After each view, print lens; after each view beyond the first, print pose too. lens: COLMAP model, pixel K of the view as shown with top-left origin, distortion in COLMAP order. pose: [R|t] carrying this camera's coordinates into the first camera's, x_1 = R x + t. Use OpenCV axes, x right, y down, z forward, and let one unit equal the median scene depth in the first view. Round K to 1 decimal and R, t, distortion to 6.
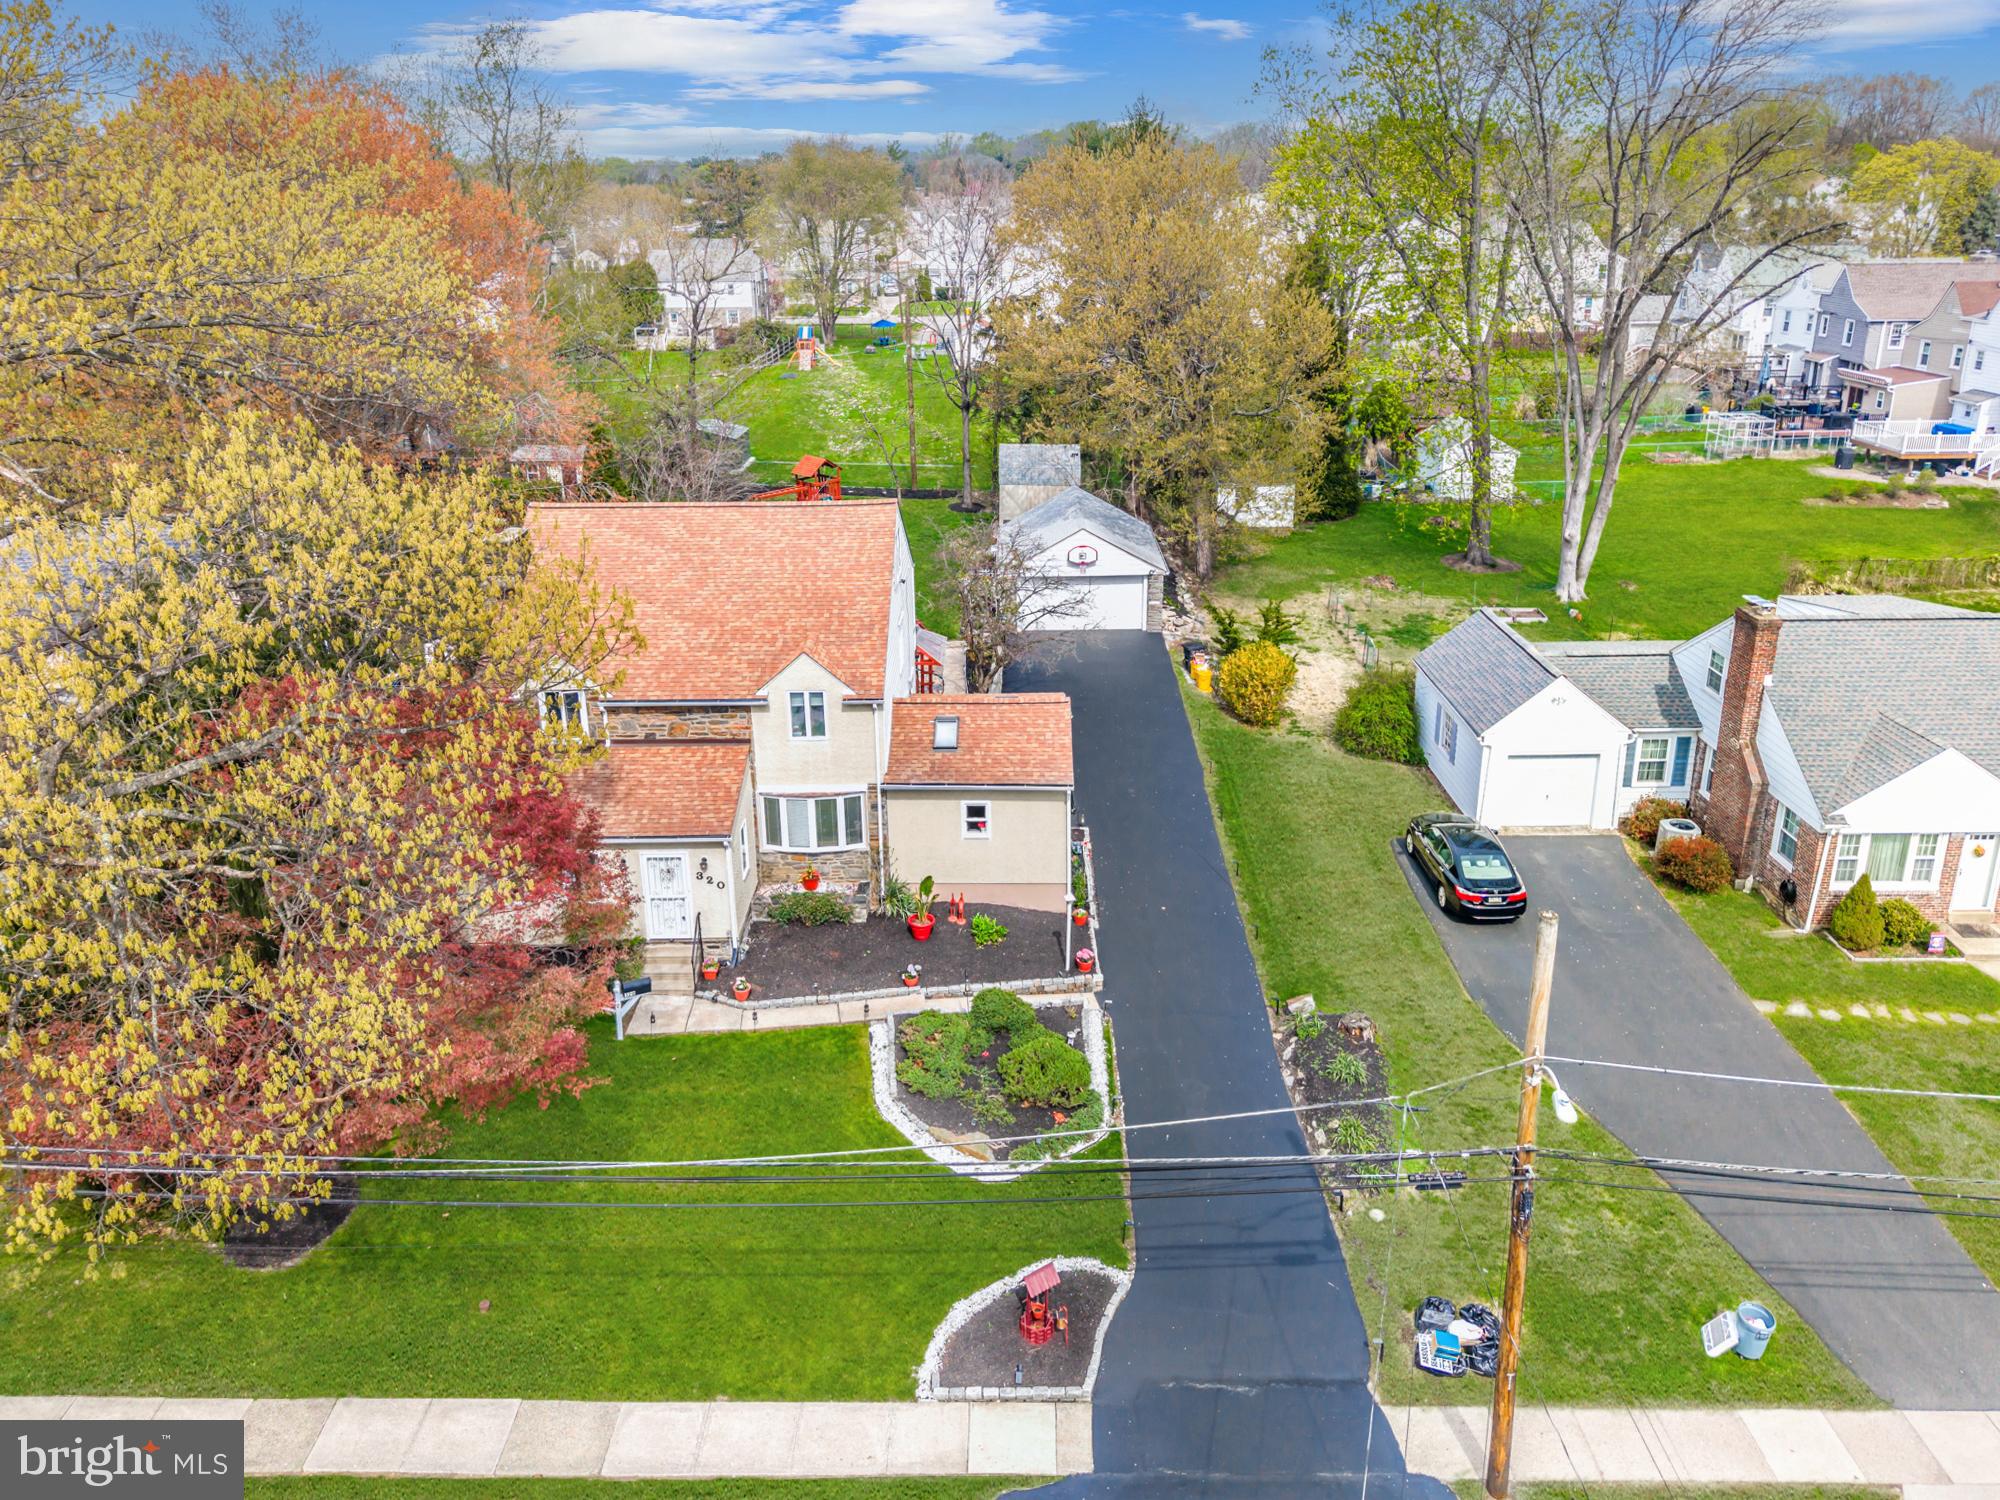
lens RADIAL K [[1402.7, 0, 1013.9], [0, 1402.7, 598.3], [0, 0, 1]] dist [0.002060, 0.002157]
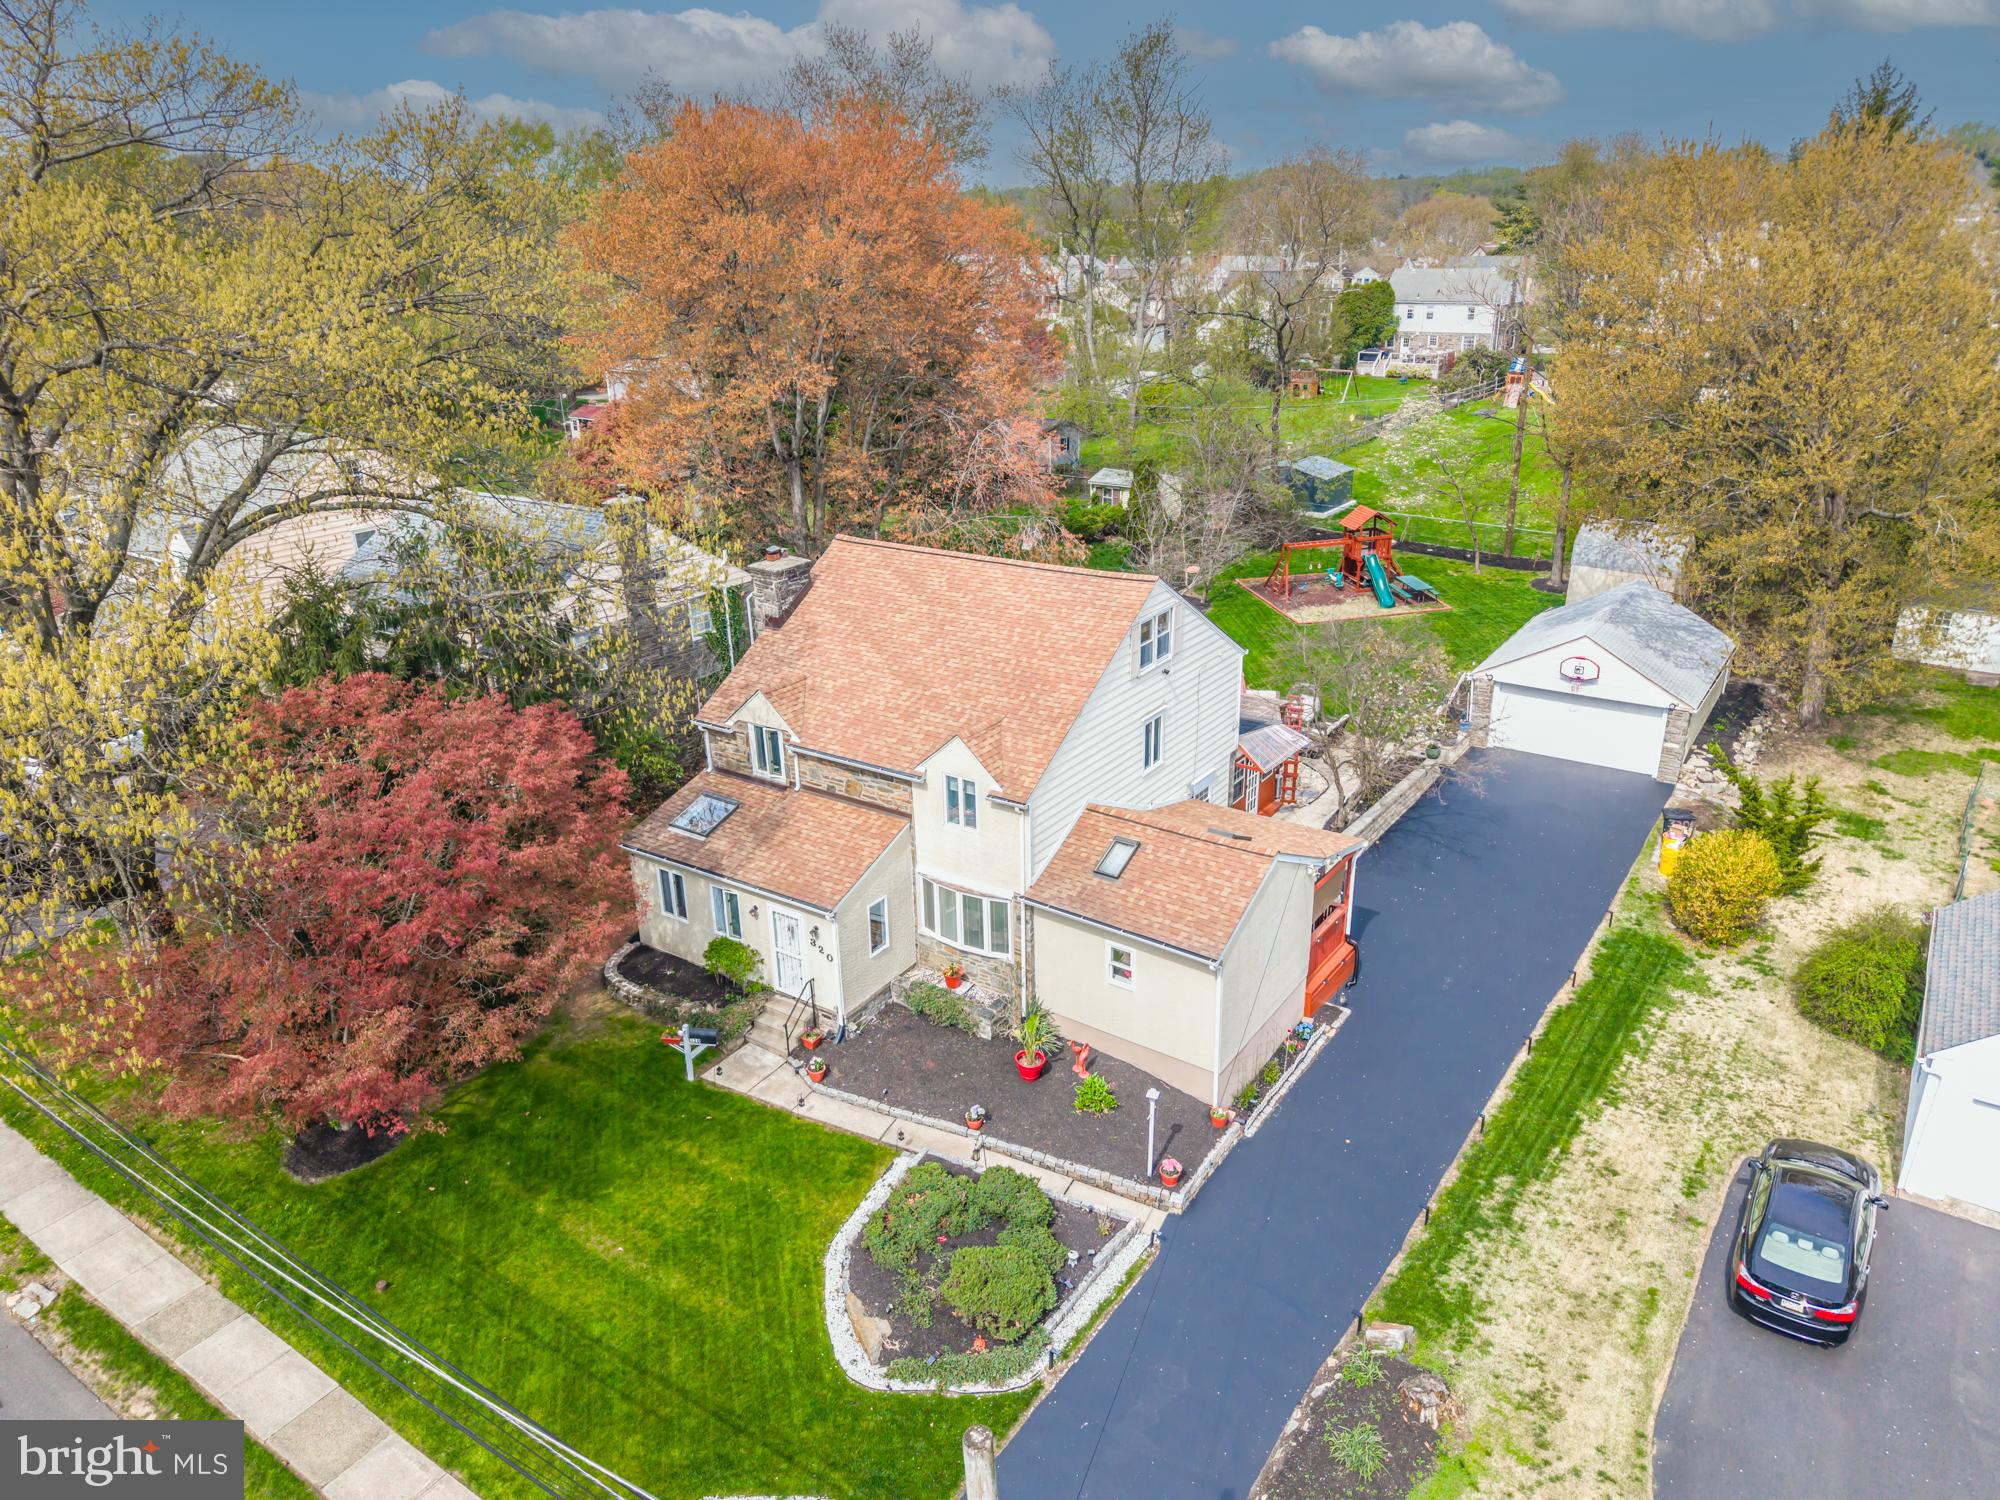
lens RADIAL K [[1378.6, 0, 993.0], [0, 1378.6, 729.8], [0, 0, 1]] dist [0.004776, -0.000131]
pose [[0.821720, 0.192336, -0.536454, 0.332632], [-0.147519, 0.981031, 0.125766, -0.077297], [0.550467, -0.024207, 0.834506, 0.262078]]
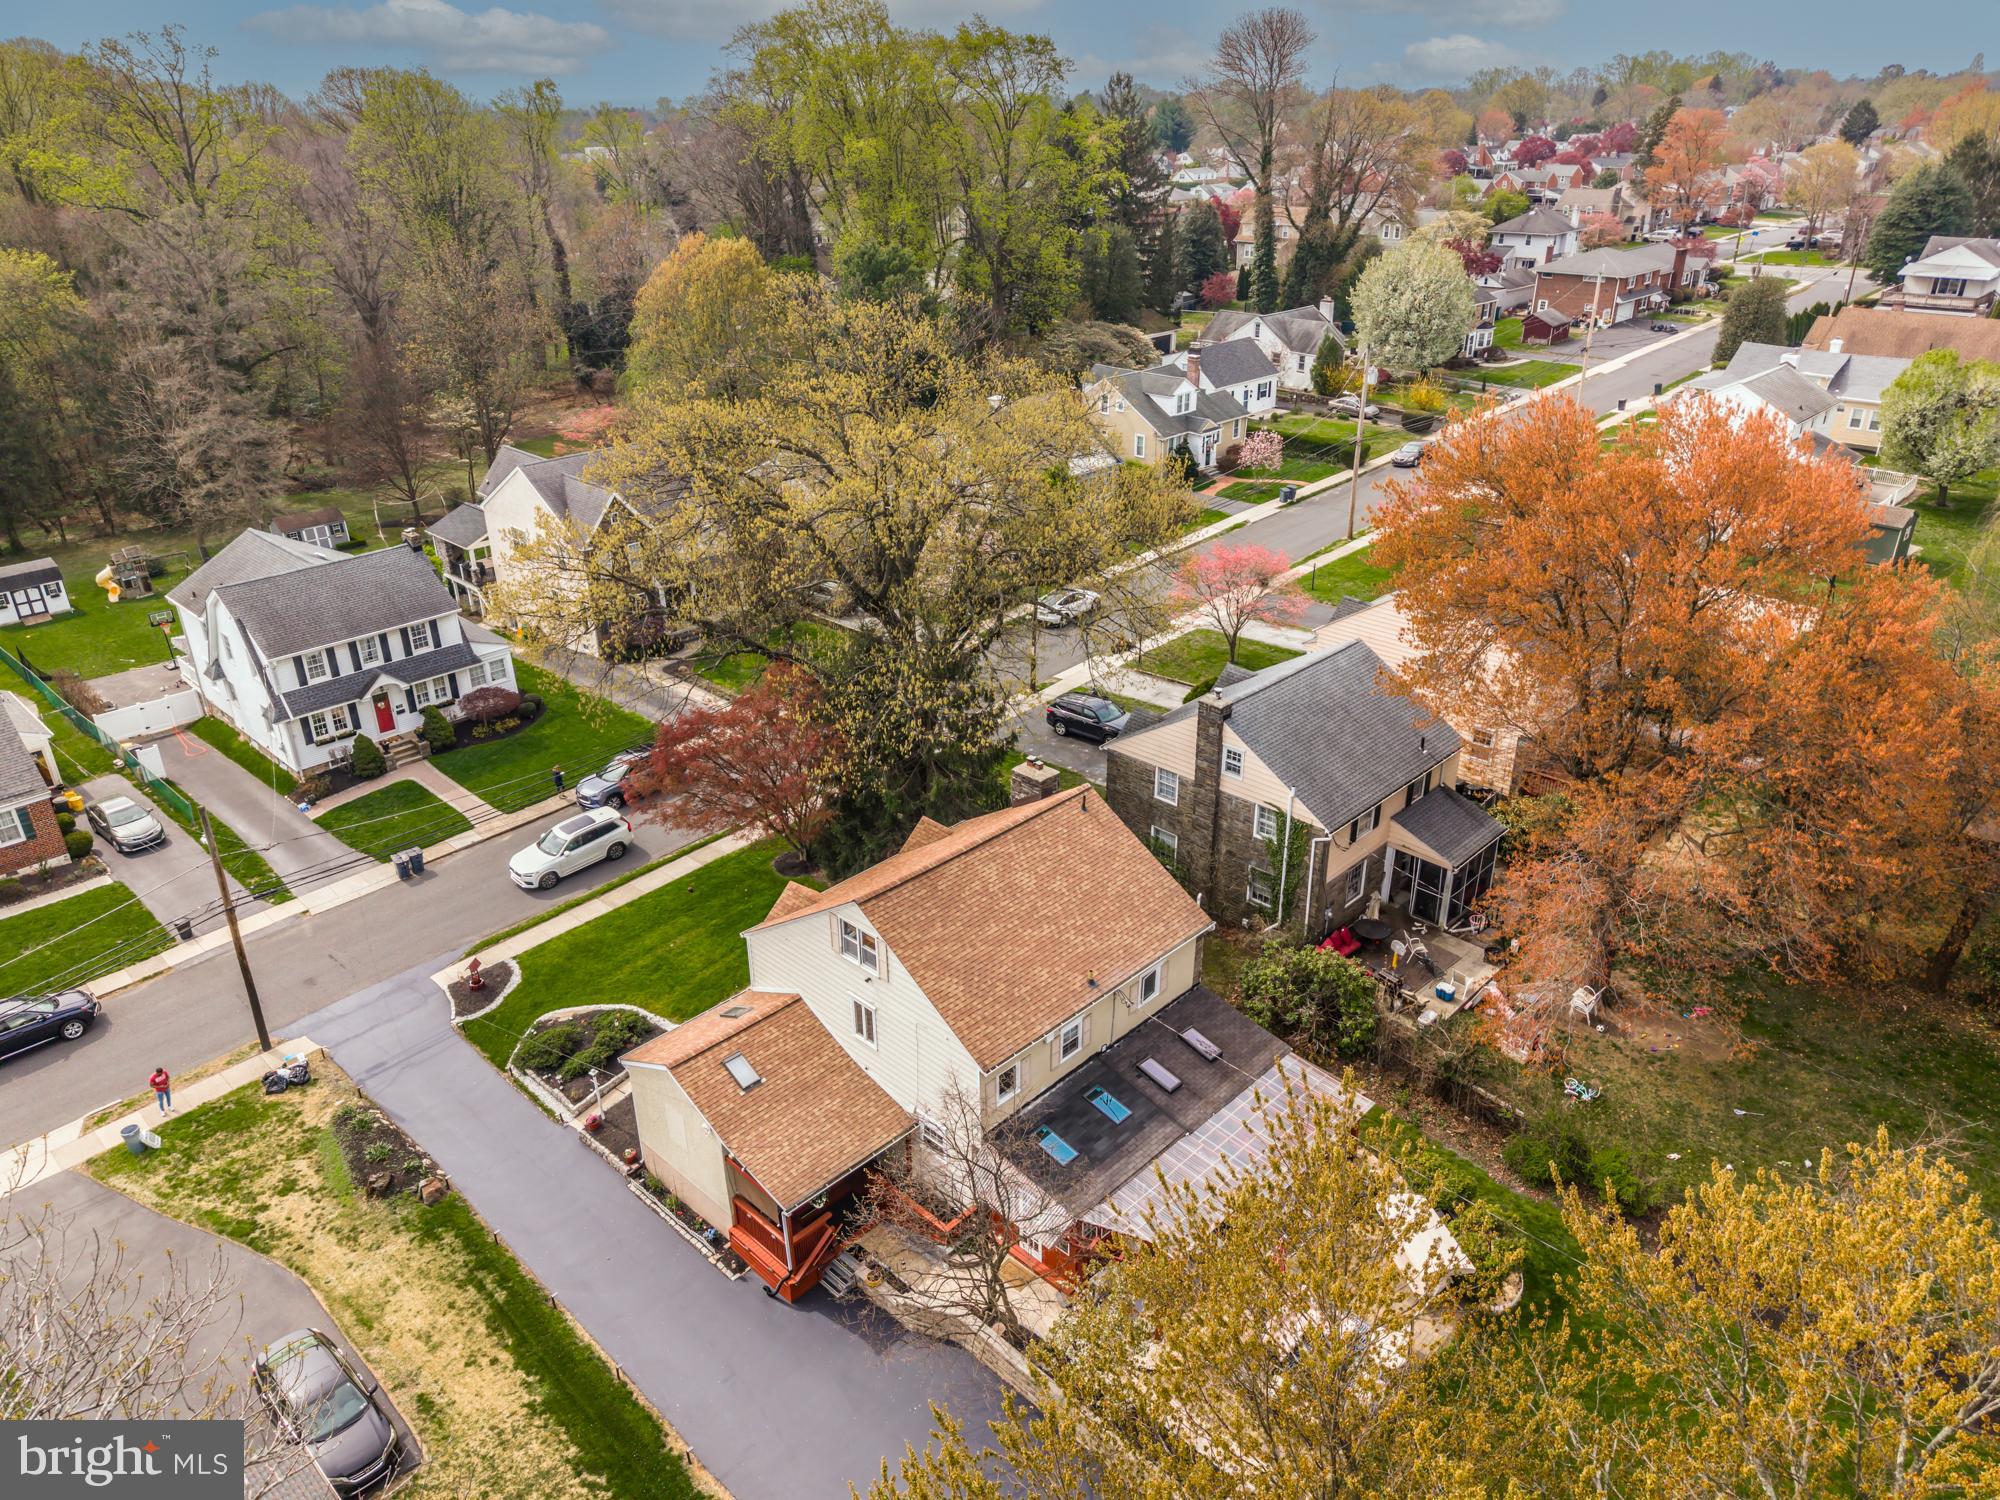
lens RADIAL K [[1378.6, 0, 993.0], [0, 1378.6, 729.8], [0, 0, 1]] dist [0.004776, -0.000131]
pose [[-0.696504, 0.311836, -0.646251, 0.498902], [-0.188103, 0.789788, 0.583826, -0.846410], [0.692459, 0.528199, -0.491433, 1.642778]]
